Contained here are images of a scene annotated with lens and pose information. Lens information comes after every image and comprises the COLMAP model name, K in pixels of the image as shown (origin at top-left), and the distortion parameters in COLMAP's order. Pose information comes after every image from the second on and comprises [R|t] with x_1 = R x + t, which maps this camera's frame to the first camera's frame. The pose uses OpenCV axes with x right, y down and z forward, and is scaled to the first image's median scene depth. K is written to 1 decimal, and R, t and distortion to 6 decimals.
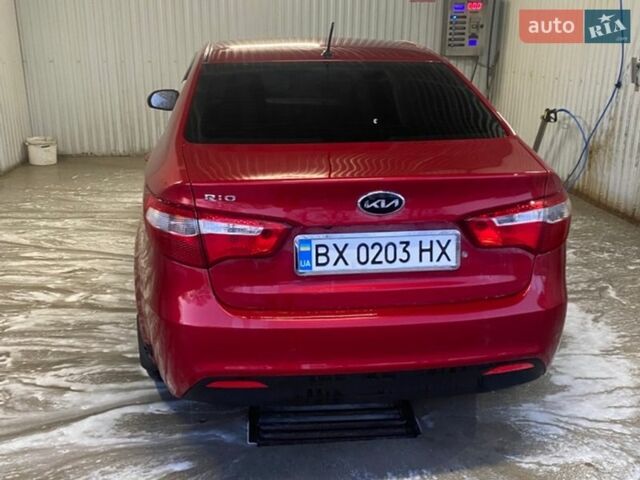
lens RADIAL K [[519.4, 0, 320.0], [0, 519.4, 240.0], [0, 0, 1]] dist [-0.009705, -0.009172]
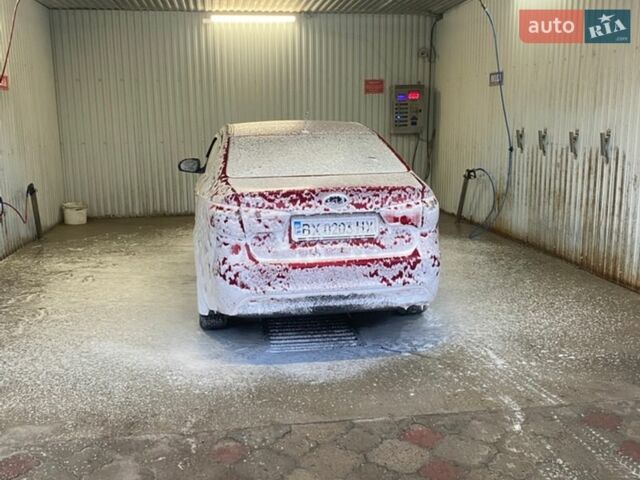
lens RADIAL K [[488.7, 0, 320.0], [0, 488.7, 240.0], [0, 0, 1]] dist [0.007584, -0.005691]
pose [[0.998342, -0.032041, 0.047817, -0.007817], [0.038185, 0.990288, -0.133685, 0.073432], [-0.043069, 0.135290, 0.989870, -0.188288]]
